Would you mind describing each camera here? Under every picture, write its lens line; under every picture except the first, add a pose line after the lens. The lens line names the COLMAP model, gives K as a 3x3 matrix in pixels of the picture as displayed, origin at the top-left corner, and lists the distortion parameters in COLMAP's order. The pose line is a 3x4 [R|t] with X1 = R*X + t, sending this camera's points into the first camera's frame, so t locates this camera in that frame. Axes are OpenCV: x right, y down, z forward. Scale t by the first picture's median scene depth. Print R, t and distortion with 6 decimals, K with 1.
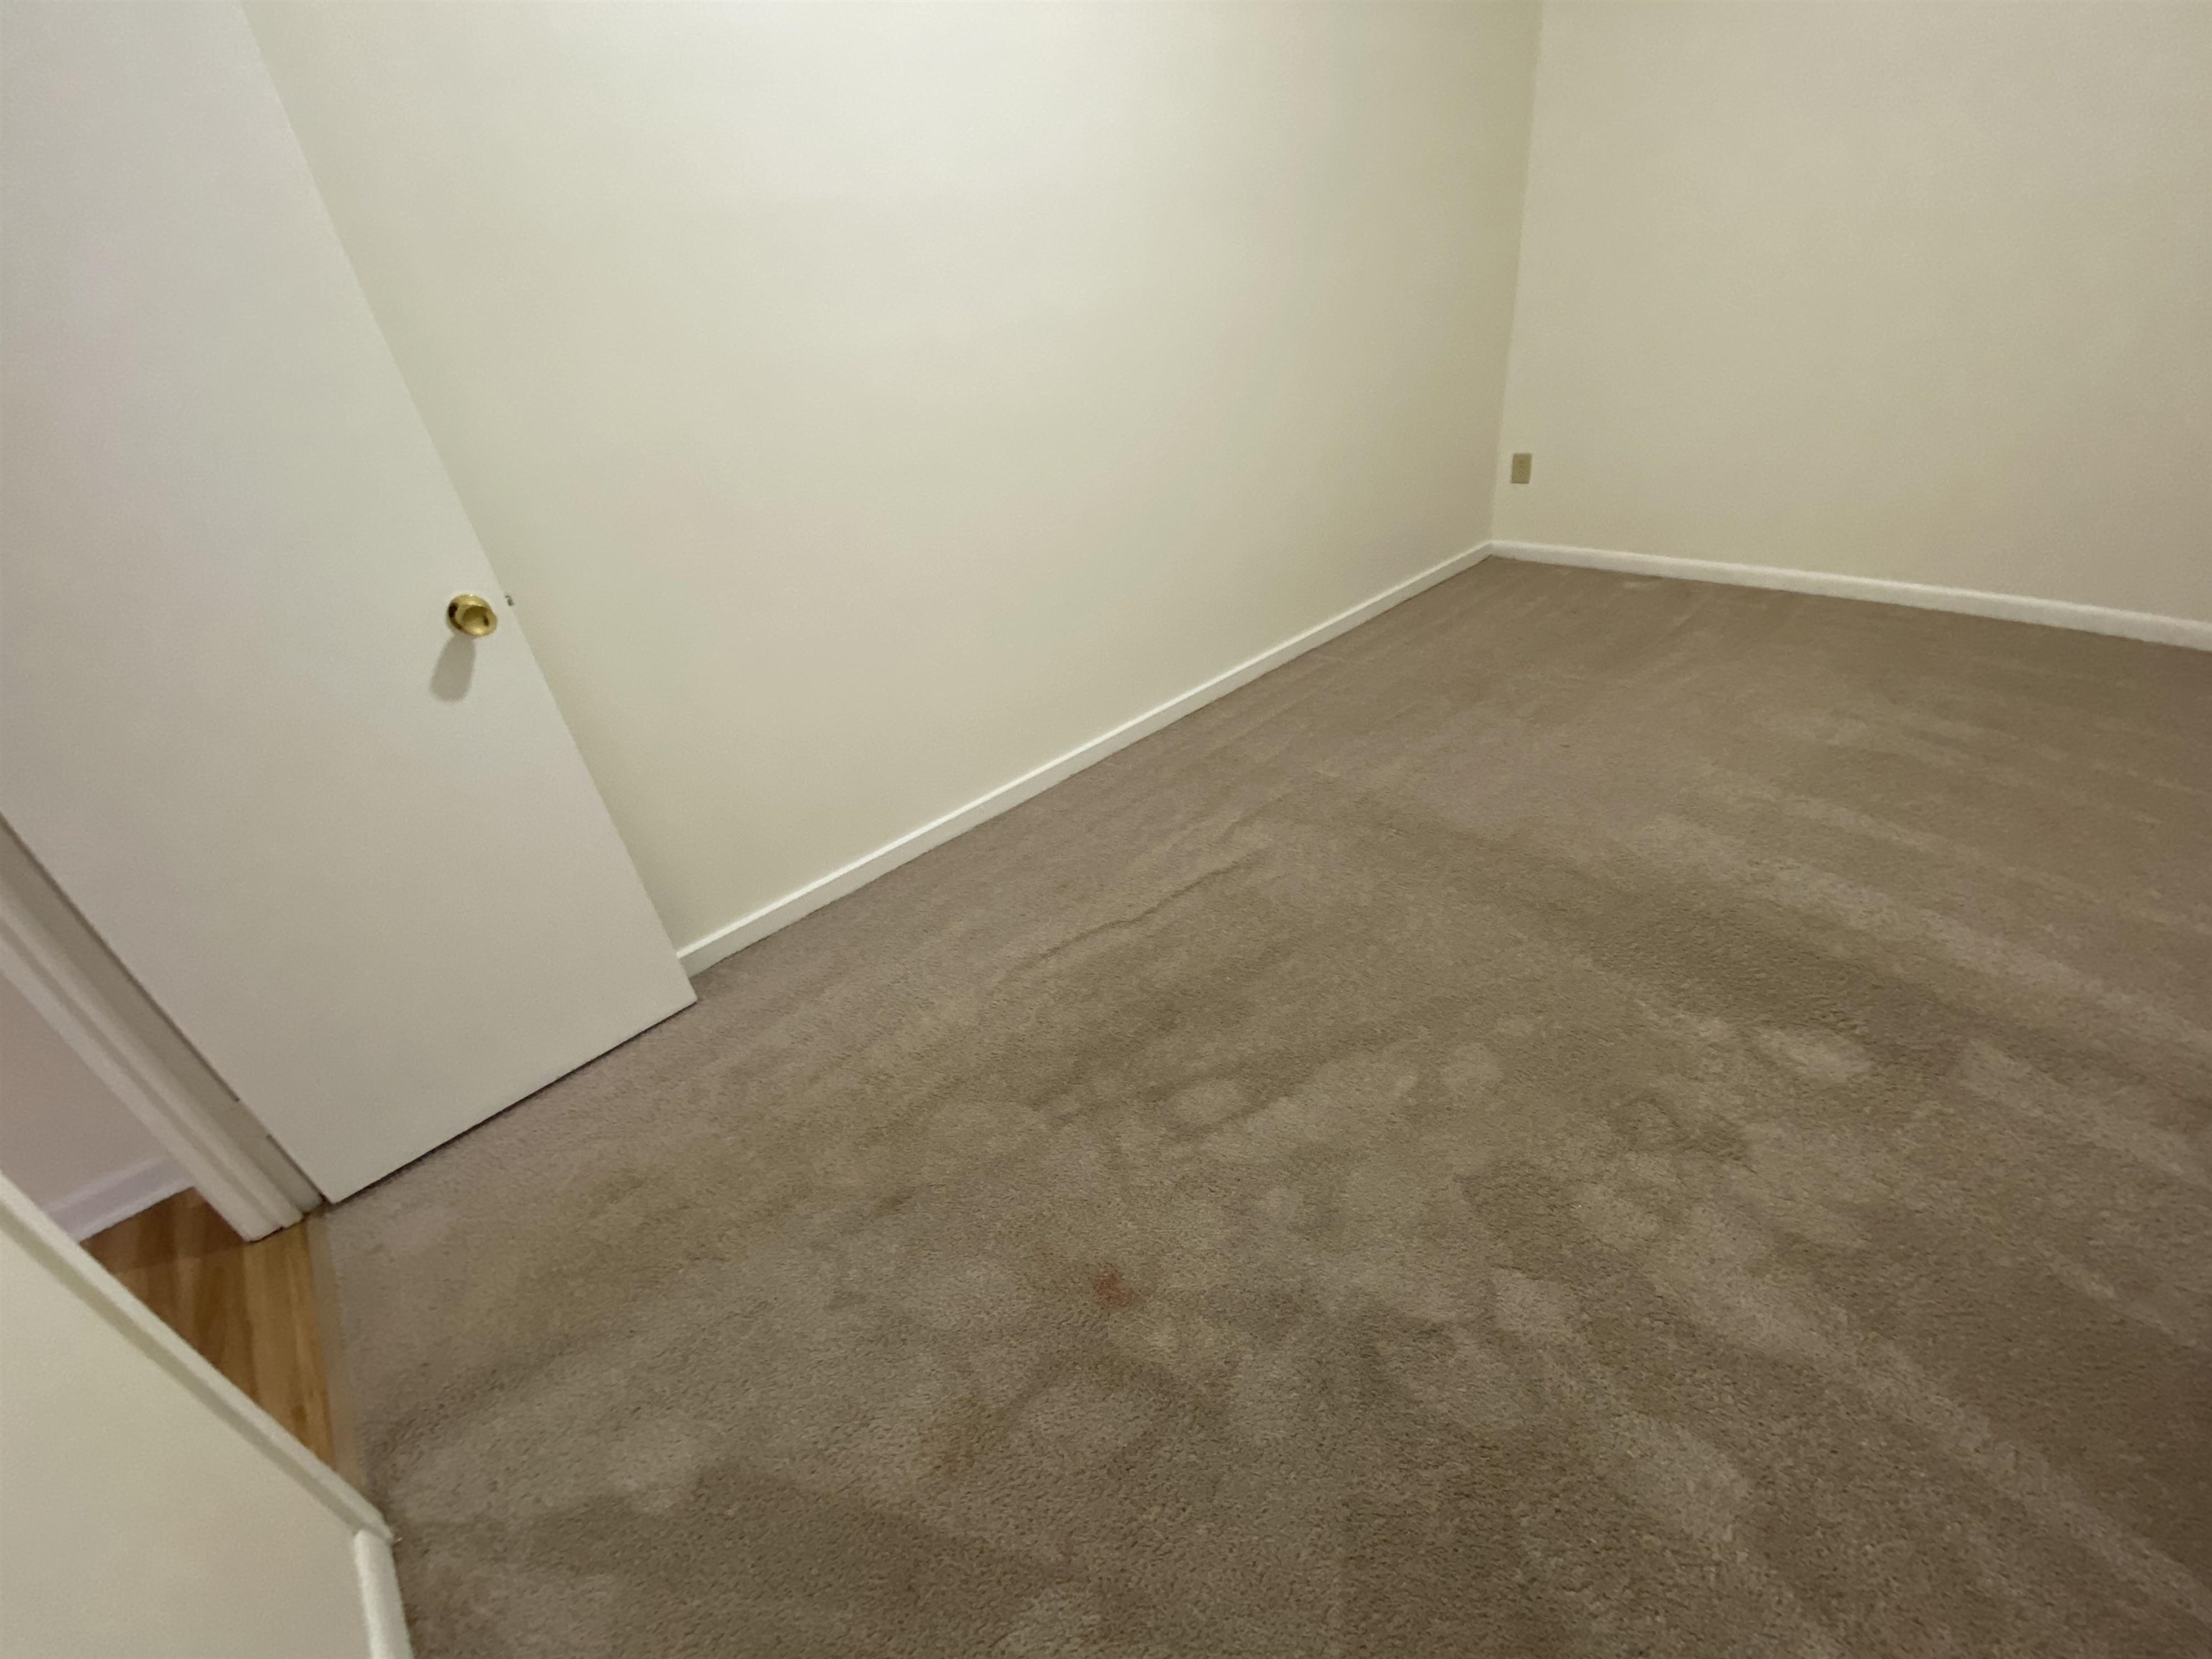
lens RADIAL K [[893.0, 0, 1101.4], [0, 893.0, 823.1], [0, 0, 1]] dist [0.023032, -0.021511]
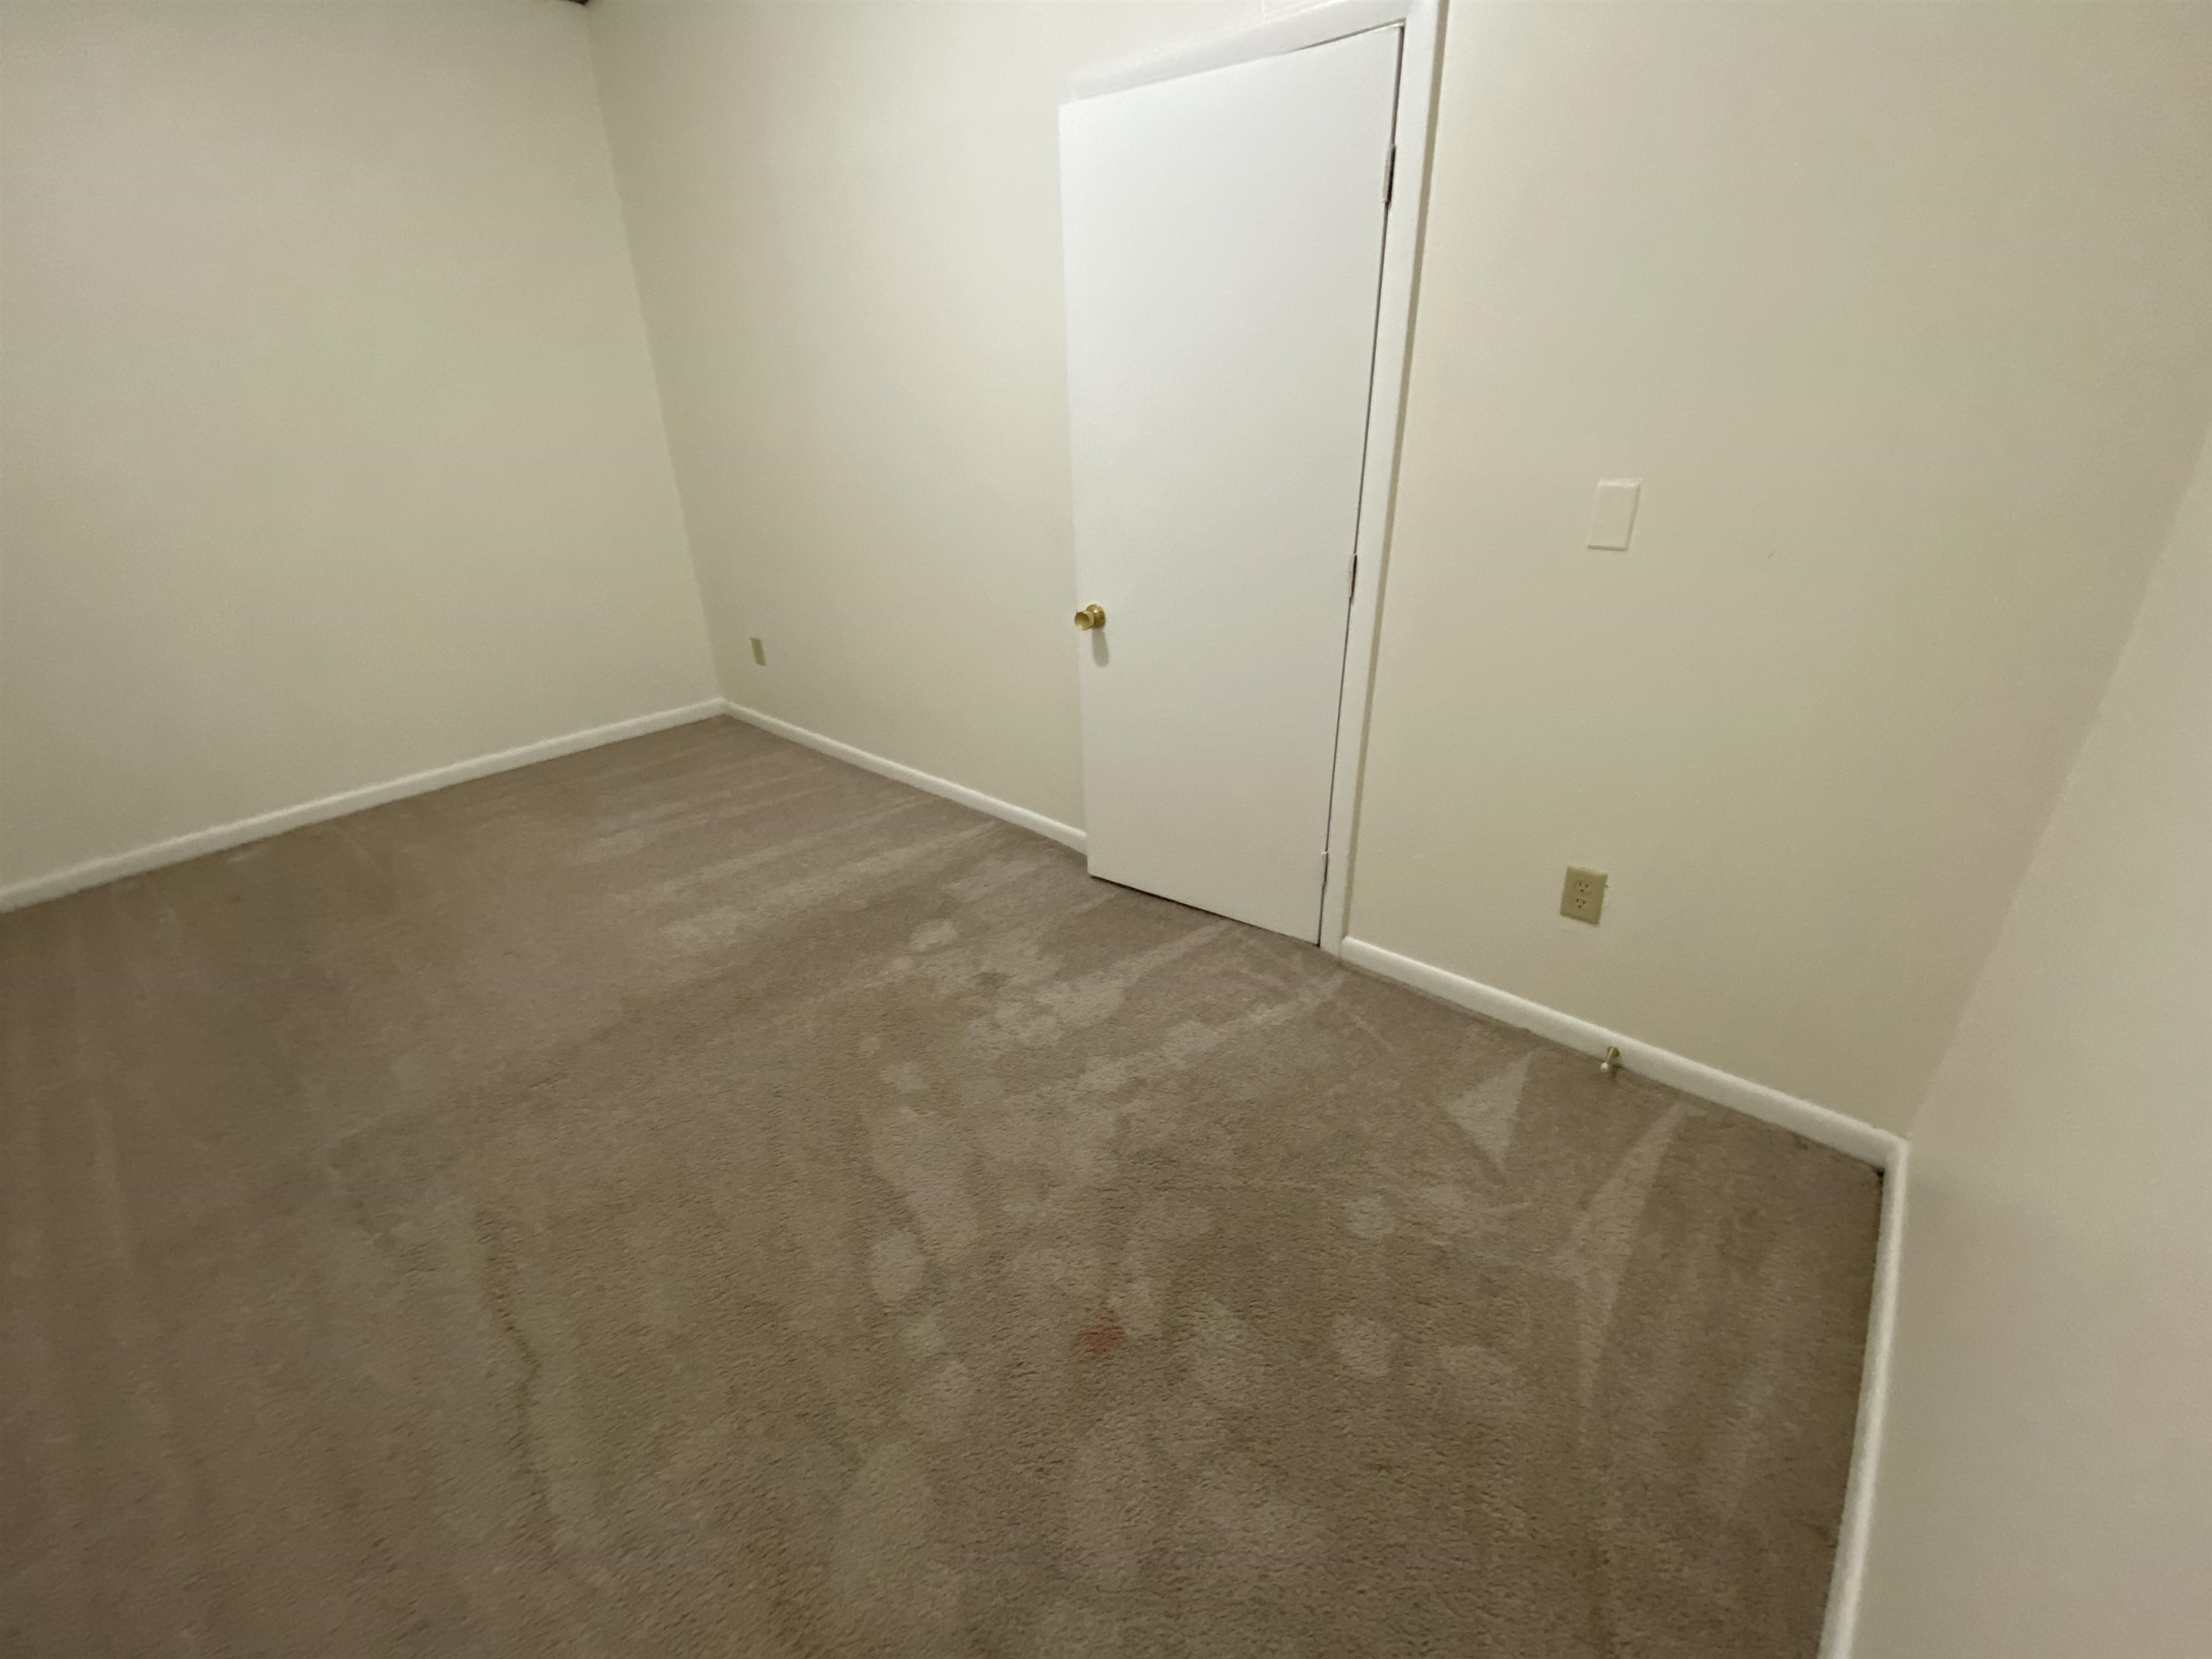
lens RADIAL K [[893.0, 0, 1101.4], [0, 893.0, 823.1], [0, 0, 1]] dist [0.023032, -0.021511]
pose [[-0.113519, -0.306601, 0.945045, -0.678917], [0.551134, 0.771996, 0.316661, -0.234822], [-0.826659, 0.556793, 0.081342, 0.499705]]
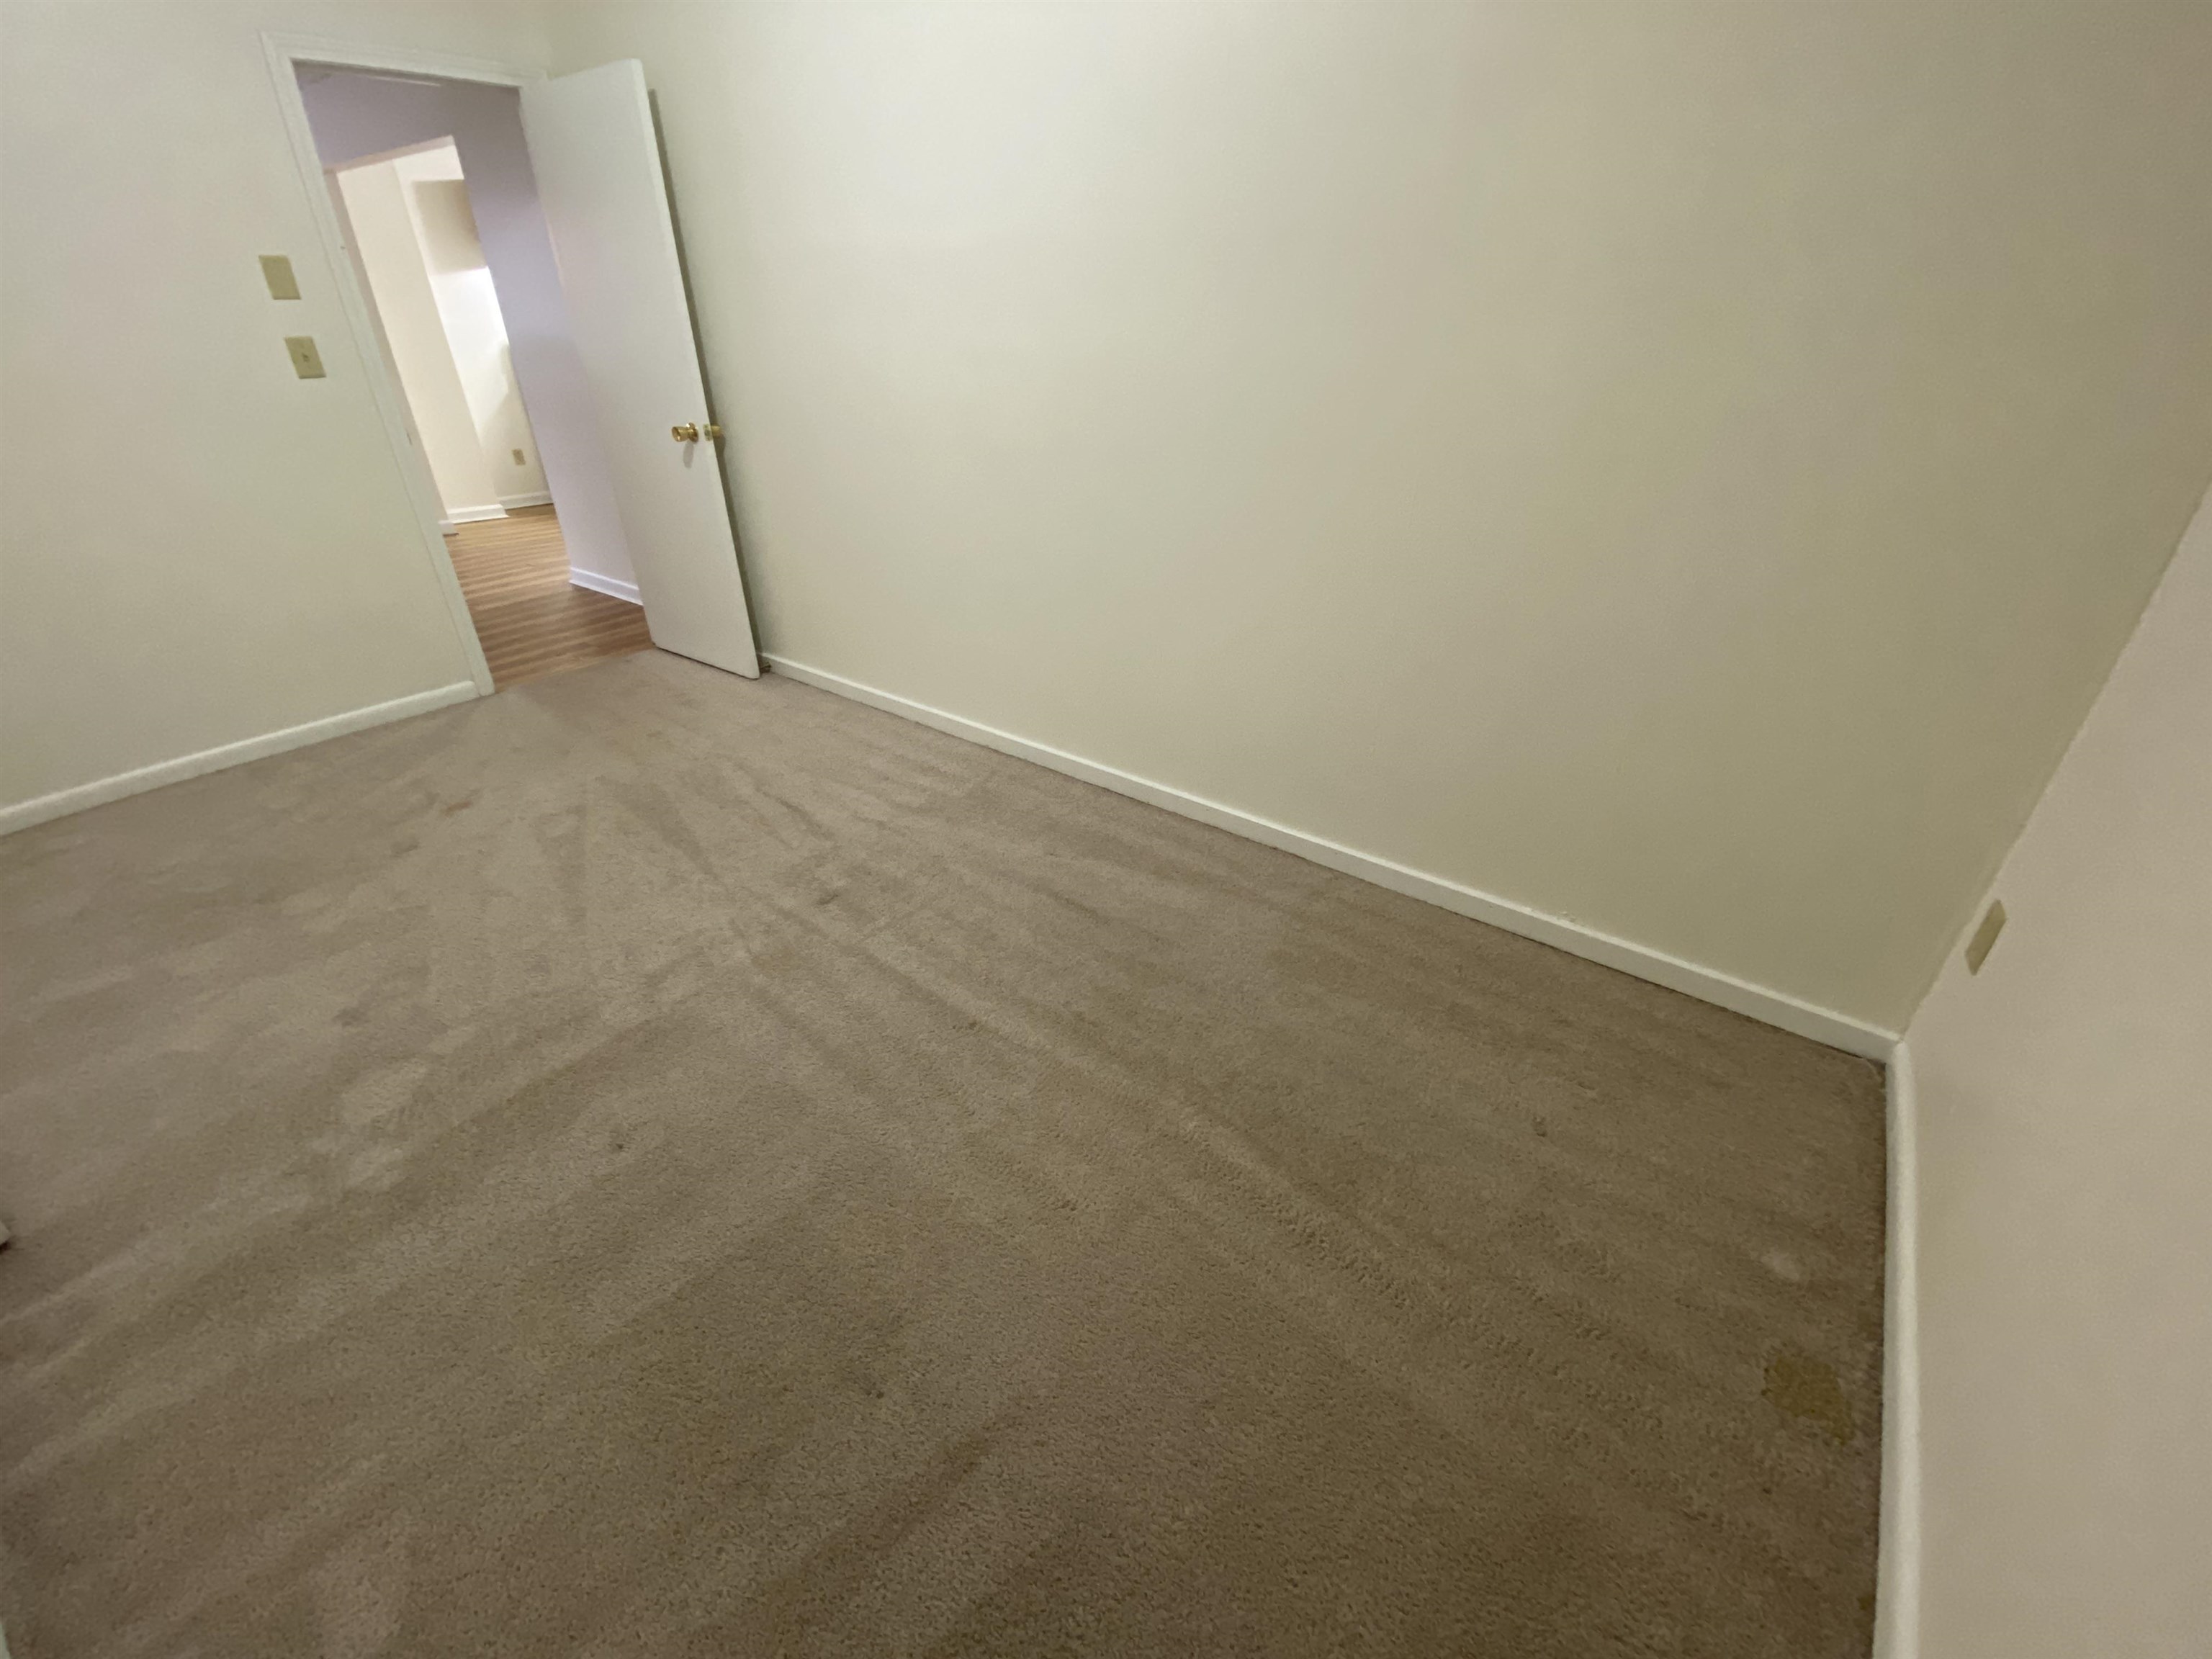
lens RADIAL K [[893.0, 0, 1101.4], [0, 893.0, 823.1], [0, 0, 1]] dist [0.023032, -0.021511]
pose [[0.191462, 0.587068, -0.786570, 1.648933], [-0.524547, 0.738552, 0.423547, -0.934611], [0.829574, 0.331500, 0.449349, 1.119437]]
